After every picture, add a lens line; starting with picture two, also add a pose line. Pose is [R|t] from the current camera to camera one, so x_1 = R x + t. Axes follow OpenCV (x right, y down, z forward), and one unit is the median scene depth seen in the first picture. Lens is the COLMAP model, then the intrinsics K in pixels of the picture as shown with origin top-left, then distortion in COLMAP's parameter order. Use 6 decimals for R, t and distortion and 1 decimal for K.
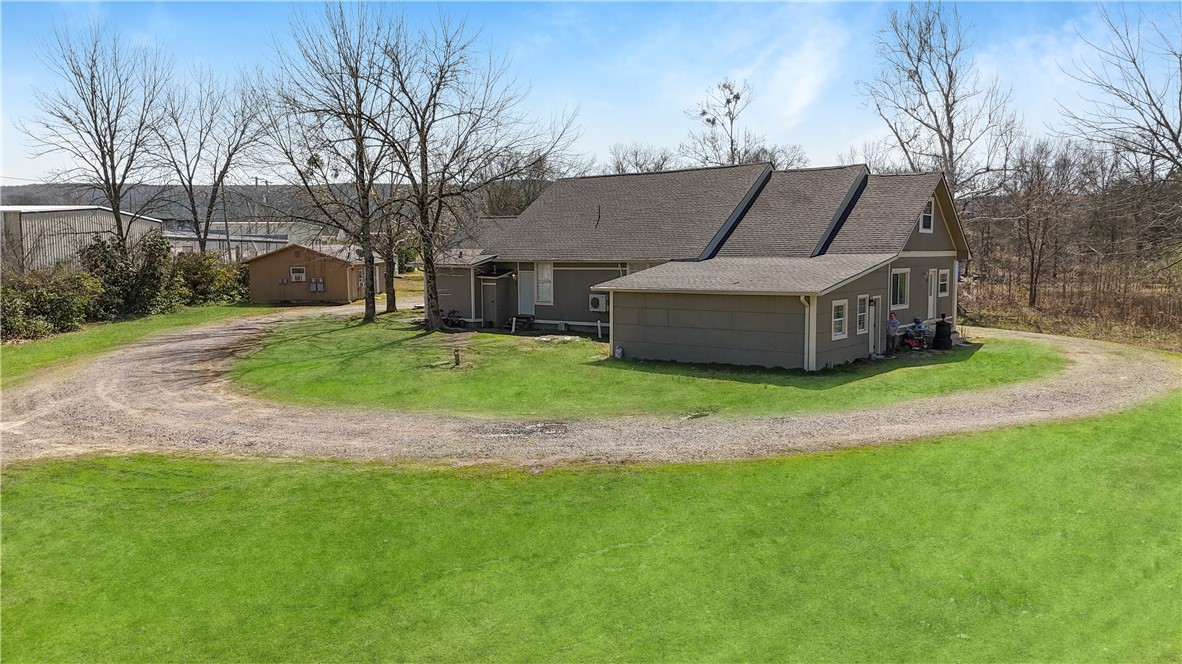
lens RADIAL K [[845.1, 0, 595.0], [0, 845.1, 340.7], [0, 0, 1]] dist [0.046981, -0.028600]
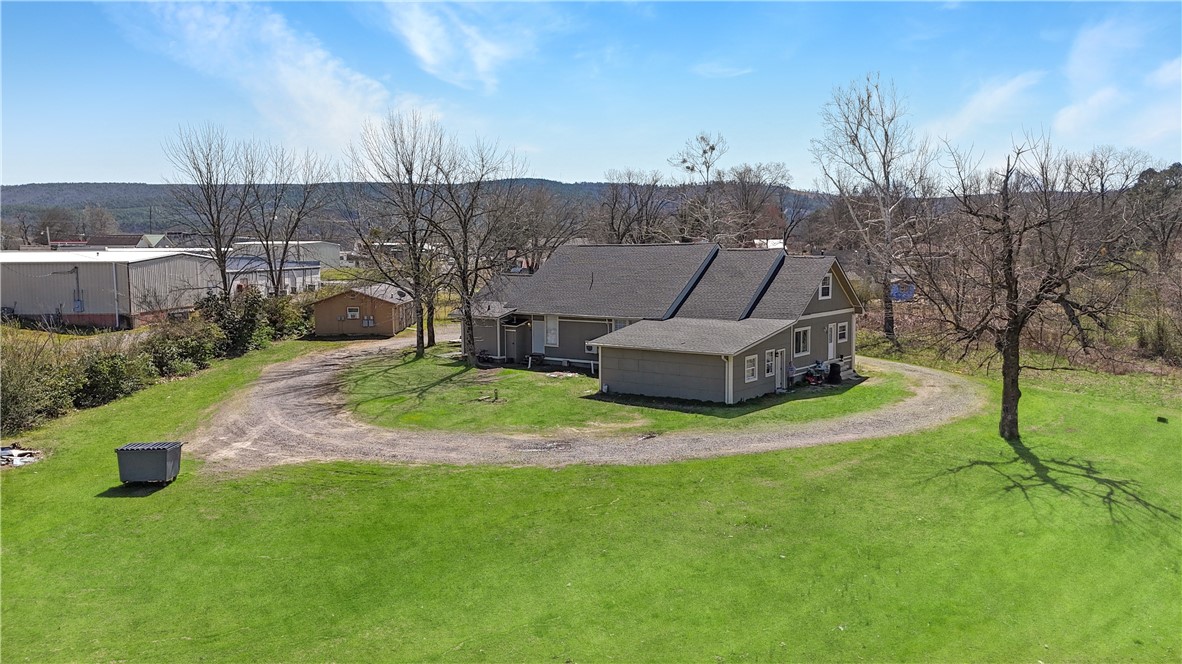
lens RADIAL K [[845.1, 0, 587.2], [0, 845.1, 320.7], [0, 0, 1]] dist [0.046981, -0.028600]
pose [[0.999965, -0.003911, -0.007357, 0.006665], [0.003751, 0.999760, -0.021601, -0.057054], [0.007440, 0.021572, 0.999740, -0.365913]]
